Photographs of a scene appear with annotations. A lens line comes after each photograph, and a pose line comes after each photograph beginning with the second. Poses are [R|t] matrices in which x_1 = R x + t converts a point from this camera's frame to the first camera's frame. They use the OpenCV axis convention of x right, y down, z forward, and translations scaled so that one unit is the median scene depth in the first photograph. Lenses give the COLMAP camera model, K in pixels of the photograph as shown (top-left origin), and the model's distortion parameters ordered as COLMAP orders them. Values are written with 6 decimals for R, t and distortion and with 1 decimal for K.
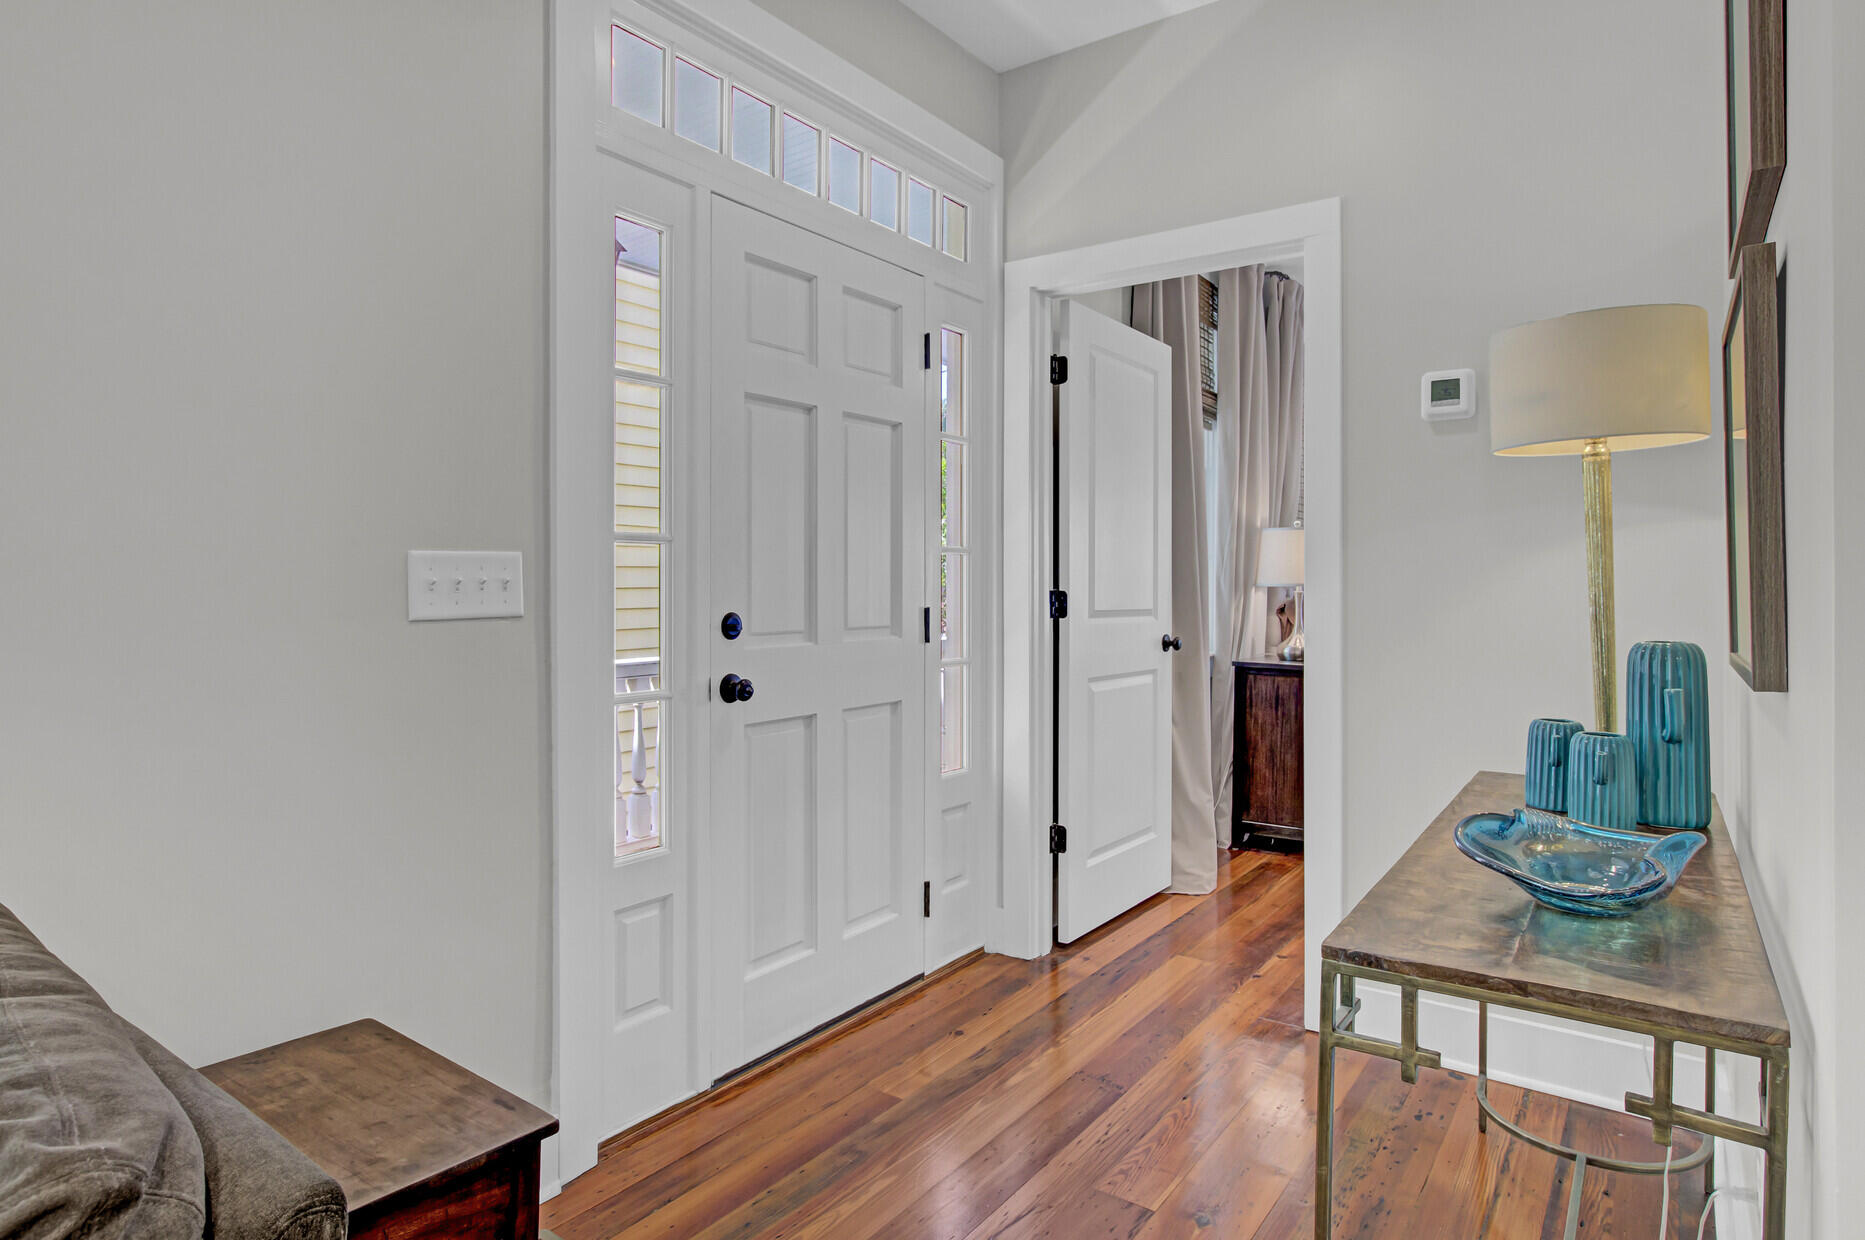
lens RADIAL K [[1068.6, 0, 932.8], [0, 1068.6, 590.8], [0, 0, 1]] dist [-0.002539, -0.000232]
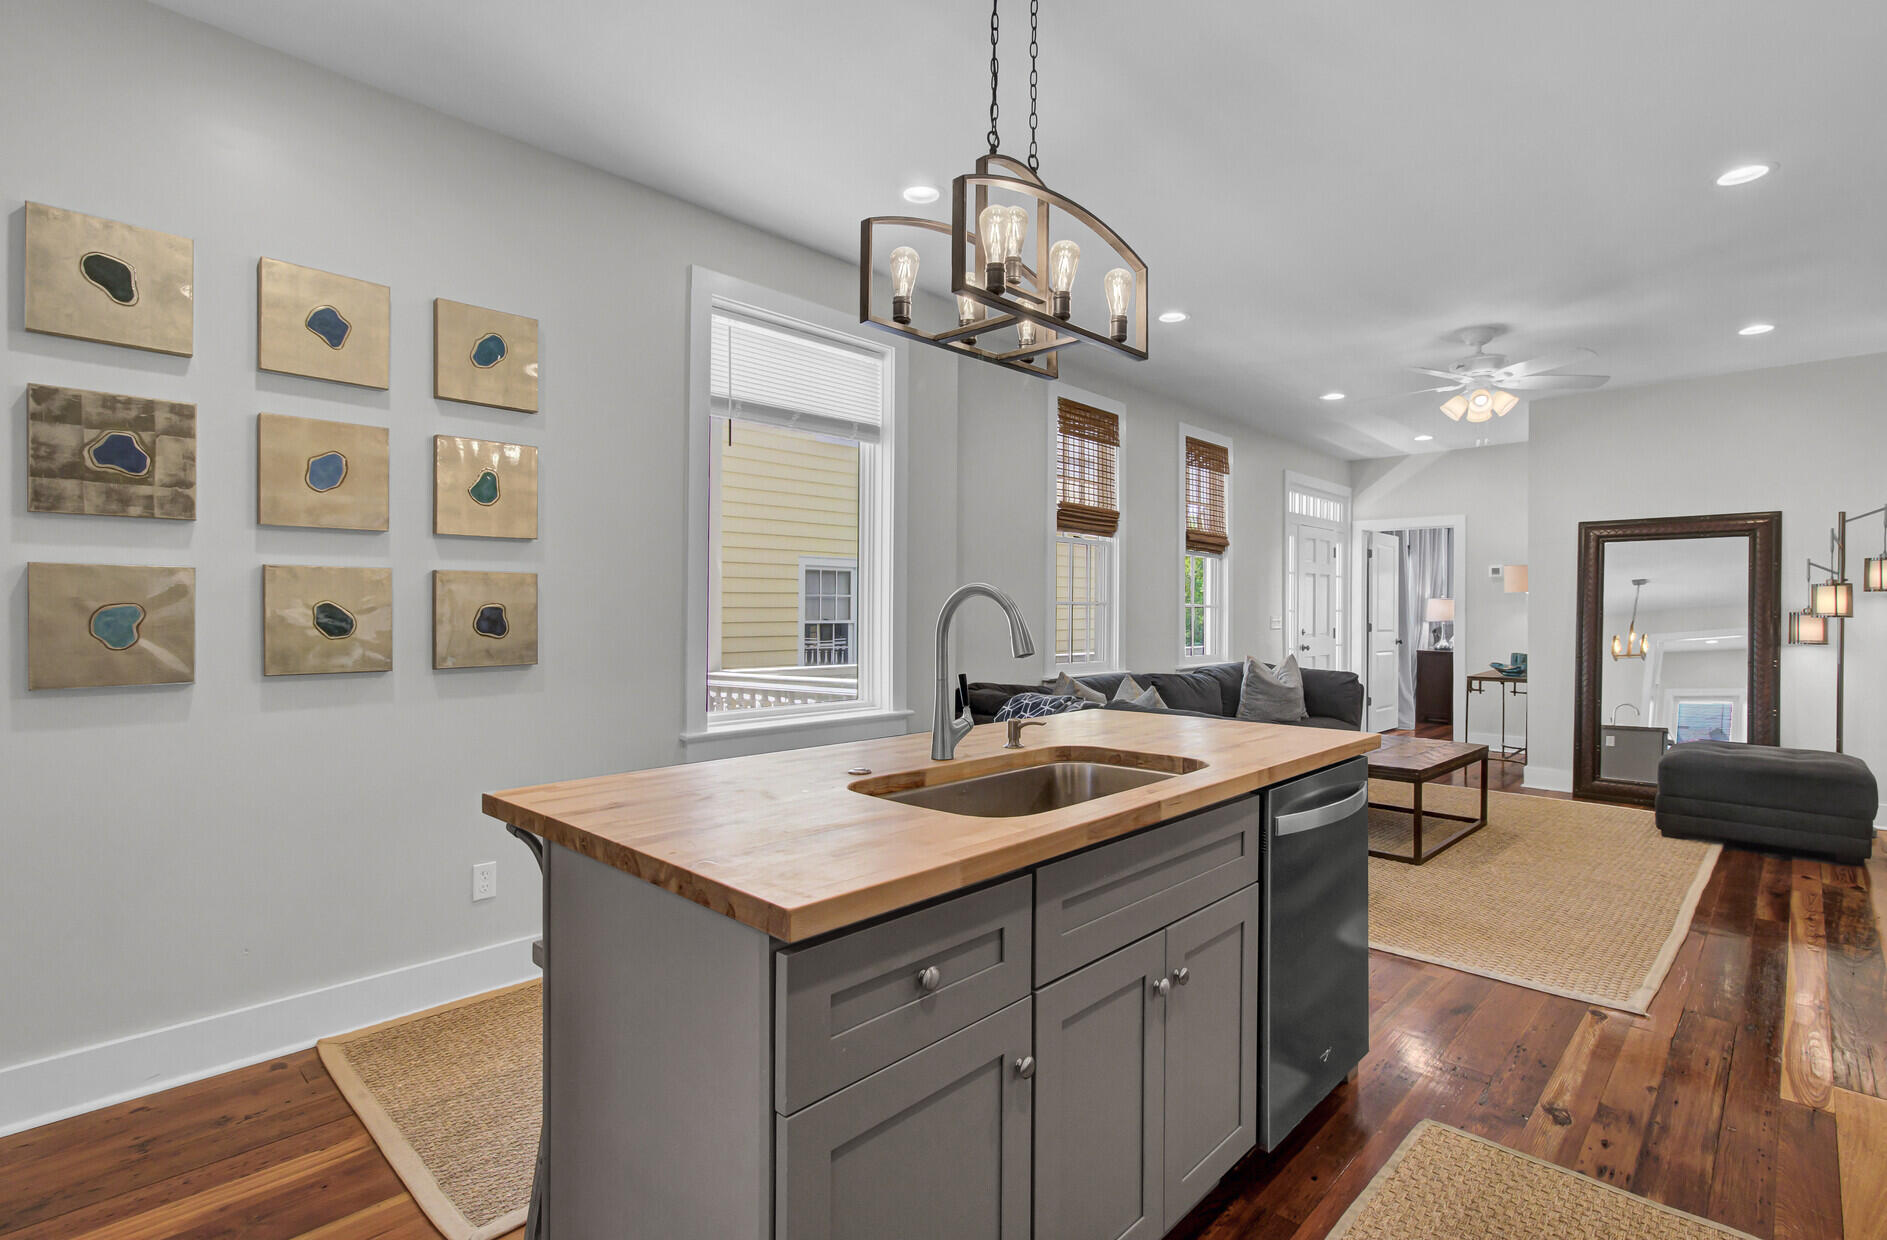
lens RADIAL K [[895.2, 0, 943.5], [0, 895.2, 620.0], [0, 0, 1]] dist [-0.013449, -0.000796]
pose [[0.989264, 0.000040, -0.146141, -0.752772], [0.000148, 0.999999, 0.001272, -0.014159], [0.146141, -0.001280, 0.989263, -1.828710]]
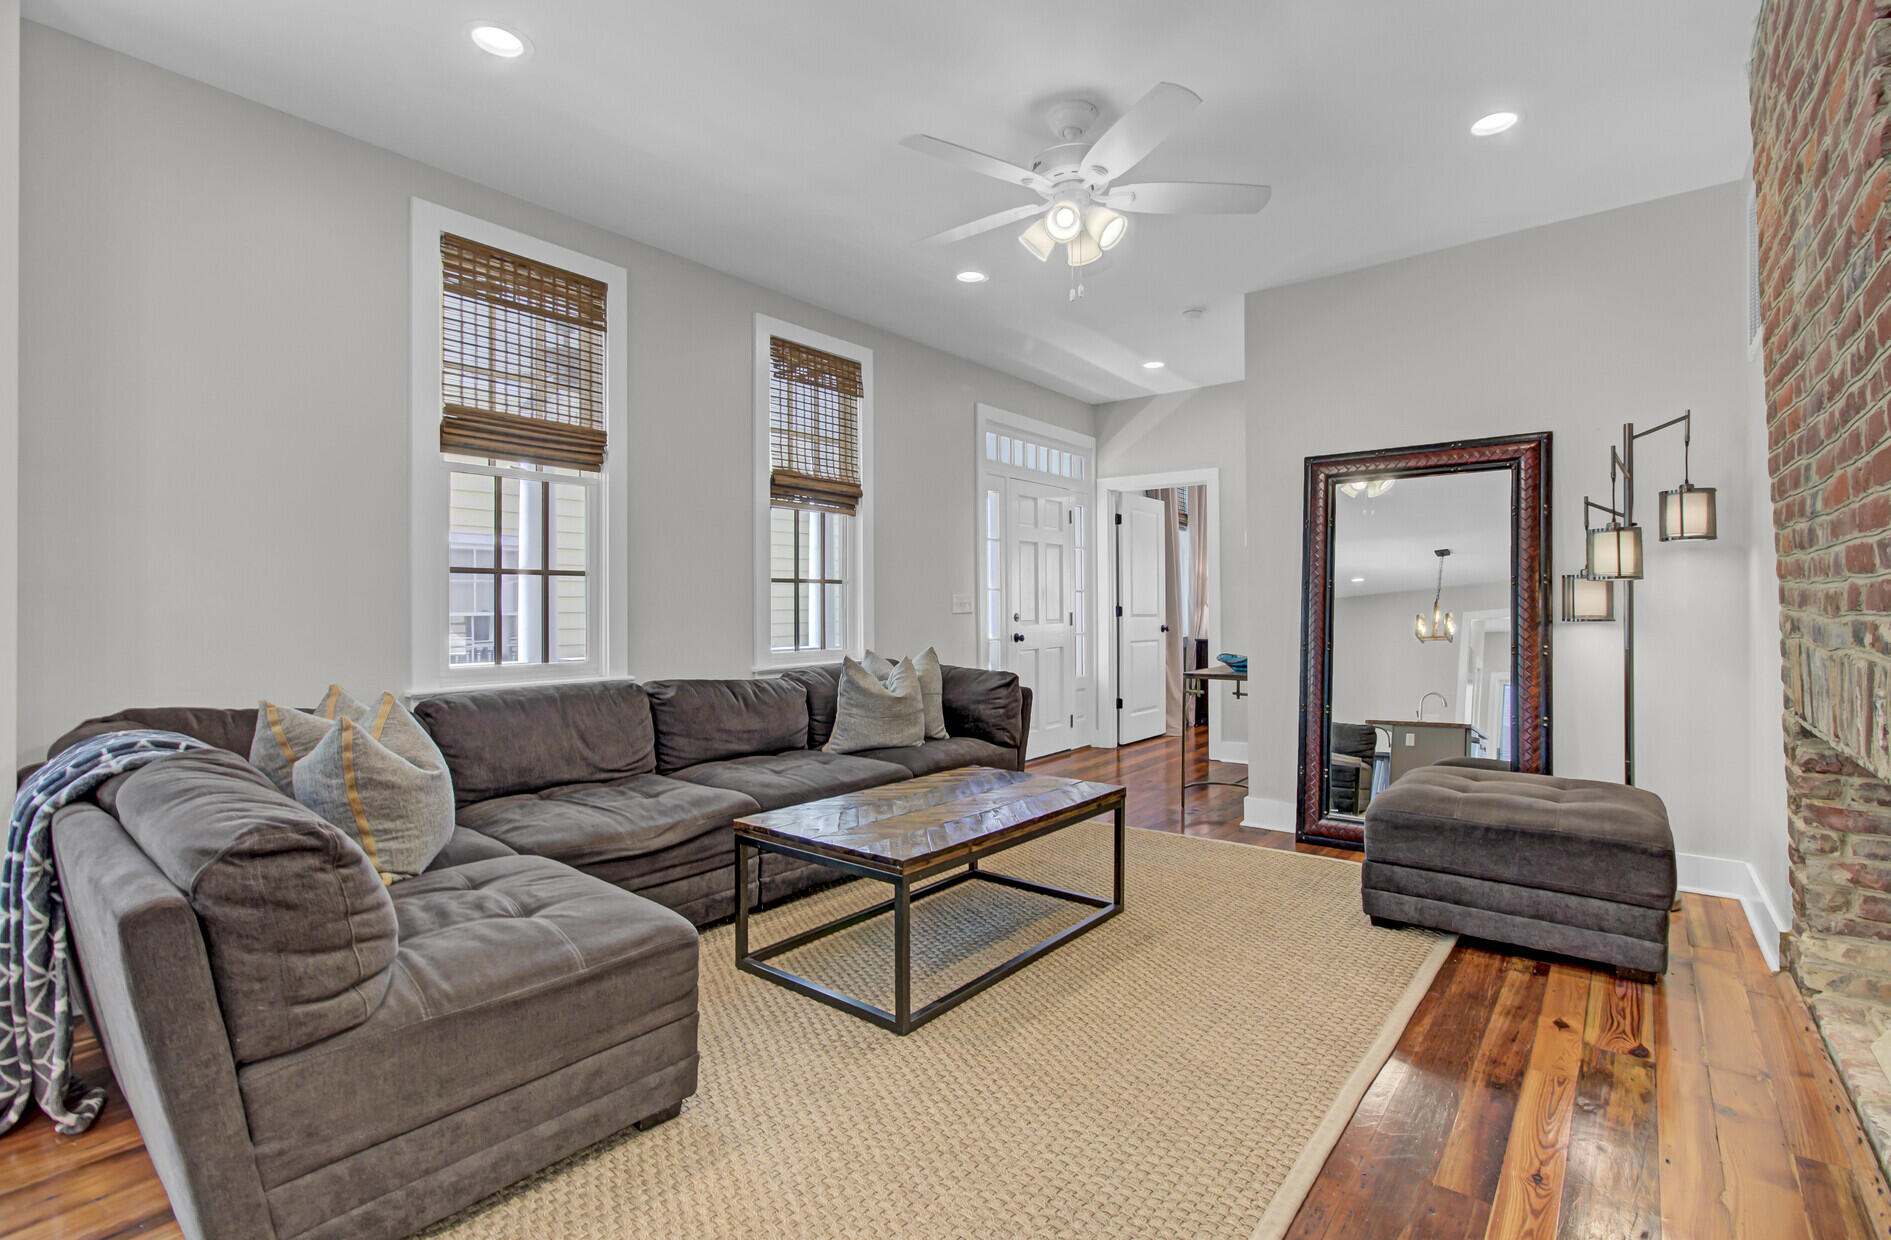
lens RADIAL K [[897.1, 0, 945.5], [0, 897.1, 620.0], [0, 0, 1]] dist [-0.013449, -0.000796]
pose [[0.999411, -0.014110, -0.031274, -0.237997], [0.014510, 0.999815, 0.012606, 0.003848], [0.031091, -0.013052, 0.999431, -1.196205]]
